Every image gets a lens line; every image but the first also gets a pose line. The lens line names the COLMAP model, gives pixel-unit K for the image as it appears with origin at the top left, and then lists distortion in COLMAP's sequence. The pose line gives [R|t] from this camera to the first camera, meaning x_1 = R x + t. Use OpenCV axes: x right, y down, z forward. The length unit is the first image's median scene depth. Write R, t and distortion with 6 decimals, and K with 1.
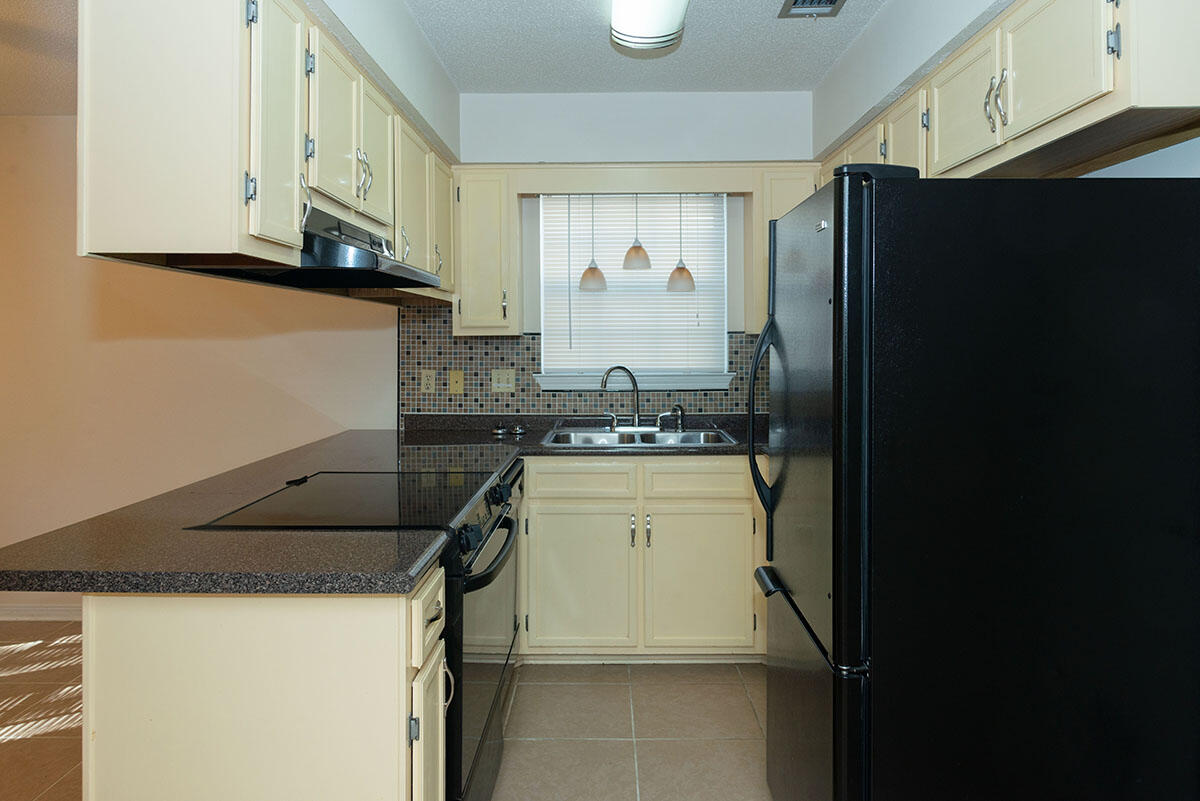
lens RADIAL K [[824.7, 0, 603.6], [0, 824.7, 354.4], [0, 0, 1]] dist [-0.028159, 0.018784]
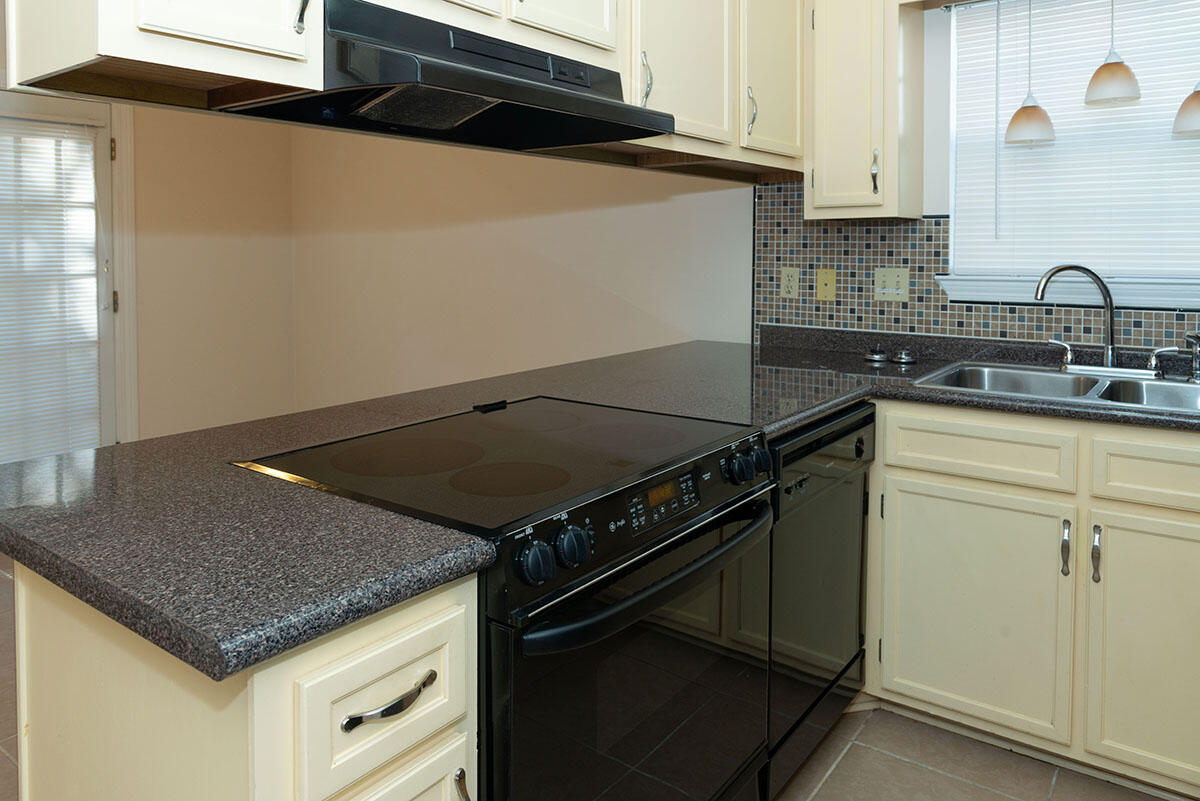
lens RADIAL K [[824.7, 0, 585.0], [0, 824.7, 282.2], [0, 0, 1]] dist [-0.028159, 0.018784]
pose [[0.797502, 0.025987, -0.602756, 0.091108], [-0.009658, 0.999494, 0.030313, 0.011236], [0.603239, -0.018354, 0.797349, 0.288203]]
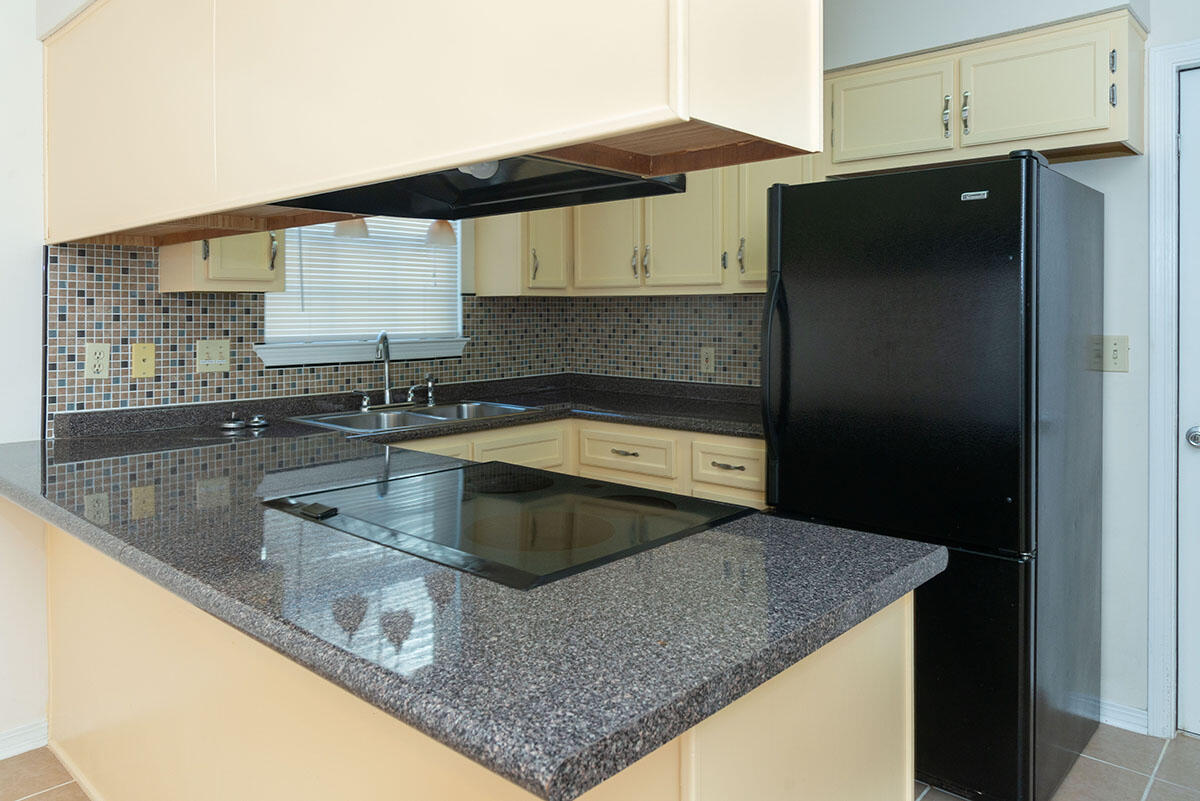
lens RADIAL K [[824.7, 0, 604.2], [0, 824.7, 308.3], [0, 0, 1]] dist [-0.028159, 0.018784]
pose [[0.670608, 0.005191, 0.741793, -0.424704], [0.021151, 0.999435, -0.026115, 0.016439], [-0.741510, 0.033202, 0.670120, 0.265727]]
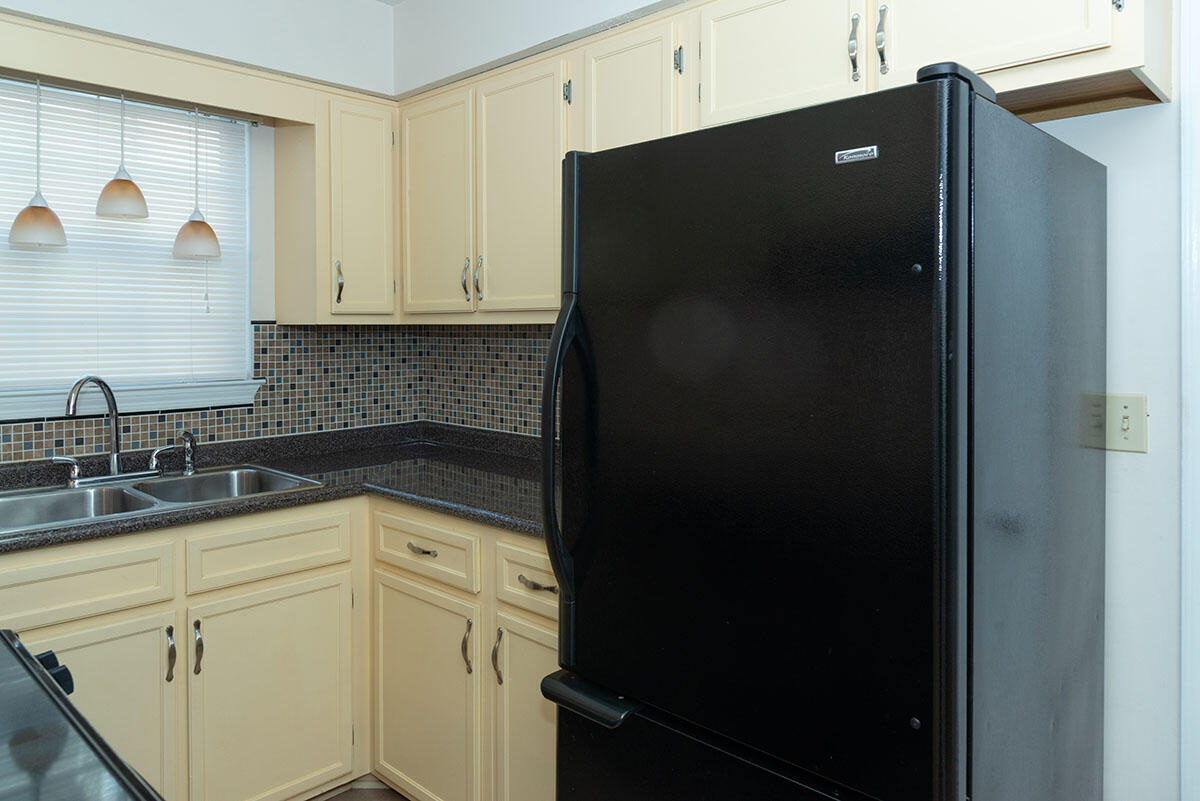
lens RADIAL K [[824.7, 0, 604.0], [0, 824.7, 326.5], [0, 0, 1]] dist [-0.028159, 0.018784]
pose [[0.685728, 0.005208, 0.727839, -0.150456], [0.020830, 0.999424, -0.026776, 0.001845], [-0.727560, 0.033522, 0.685225, 0.308608]]
